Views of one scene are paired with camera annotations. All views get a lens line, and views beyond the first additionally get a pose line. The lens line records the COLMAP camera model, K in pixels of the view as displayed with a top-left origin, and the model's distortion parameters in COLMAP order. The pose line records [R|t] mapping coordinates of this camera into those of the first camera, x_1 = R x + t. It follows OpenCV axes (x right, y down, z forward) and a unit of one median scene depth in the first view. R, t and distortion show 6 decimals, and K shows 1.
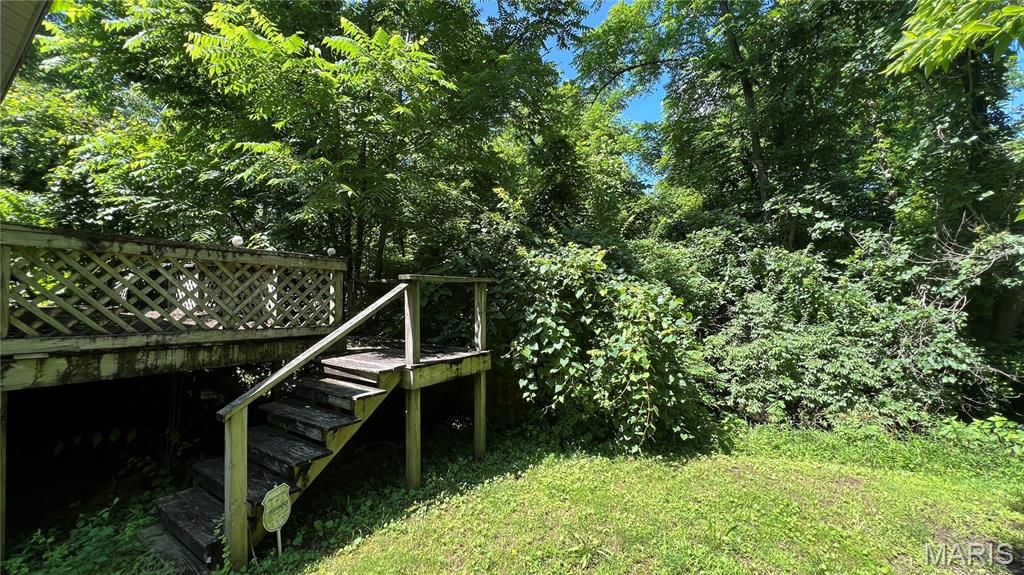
lens RADIAL K [[411.4, 0, 509.0], [0, 411.4, 282.8], [0, 0, 1]] dist [-0.006844, 0.000246]
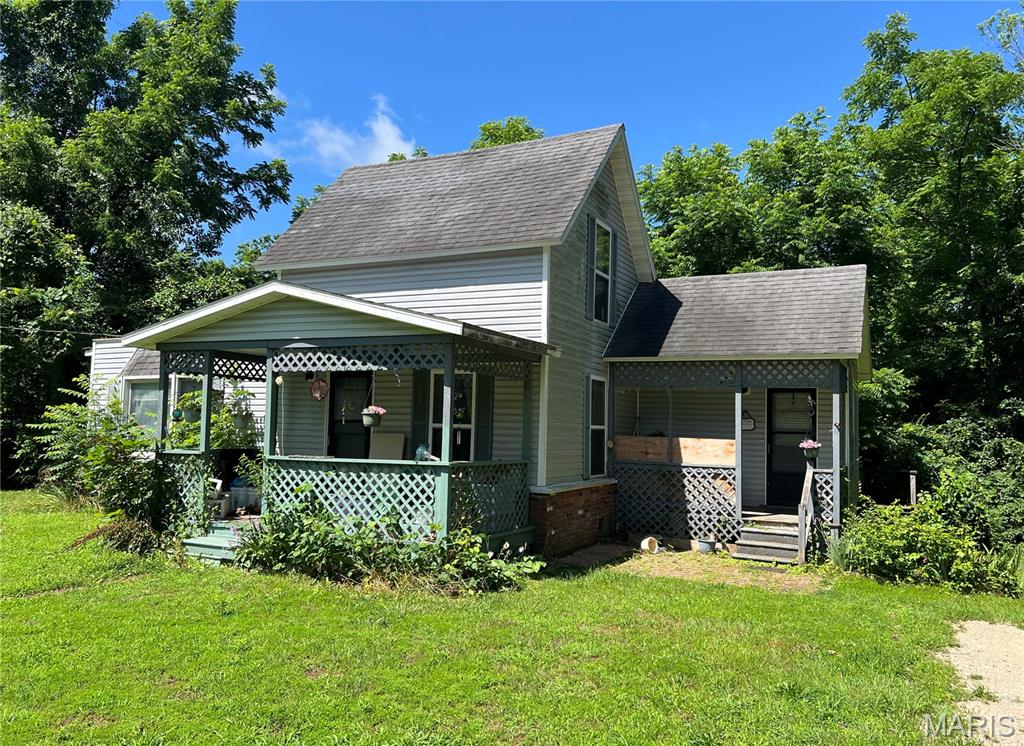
lens RADIAL K [[806.8, 0, 516.4], [0, 806.8, 371.5], [0, 0, 1]] dist [0.014287, 0.008705]
pose [[0.988076, 0.025026, 0.151921, -2.760627], [-0.017239, 0.998480, -0.052358, -0.266633], [-0.153000, 0.049114, 0.987005, -2.848969]]
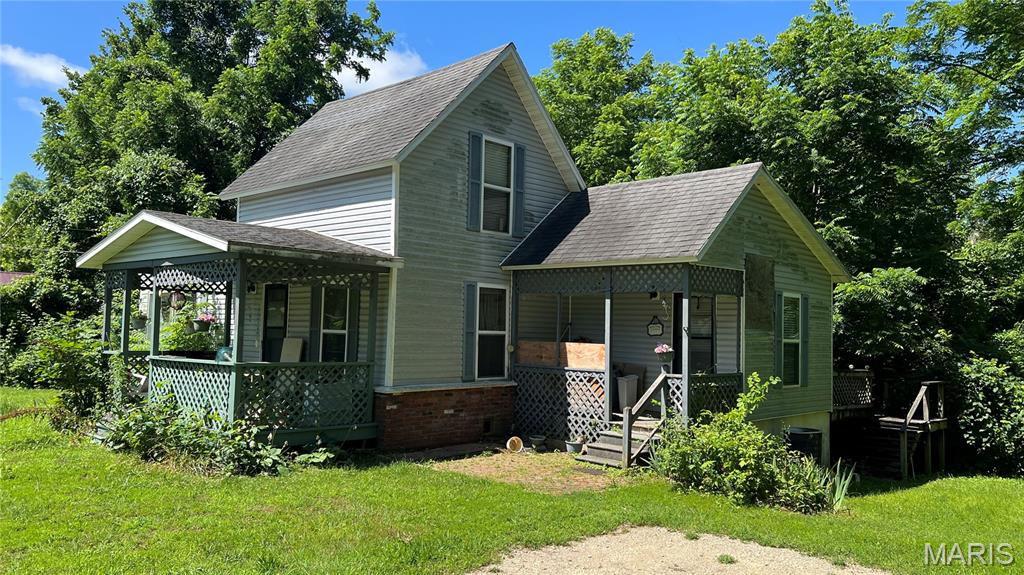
lens RADIAL K [[773.2, 0, 511.7], [0, 773.2, 287.0], [0, 0, 1]] dist [0.063803, -0.017087]
pose [[0.991585, 0.004582, -0.129374, -1.576961], [-0.010182, 0.999038, -0.042657, -0.271721], [0.129054, 0.043615, 0.990678, -2.934555]]
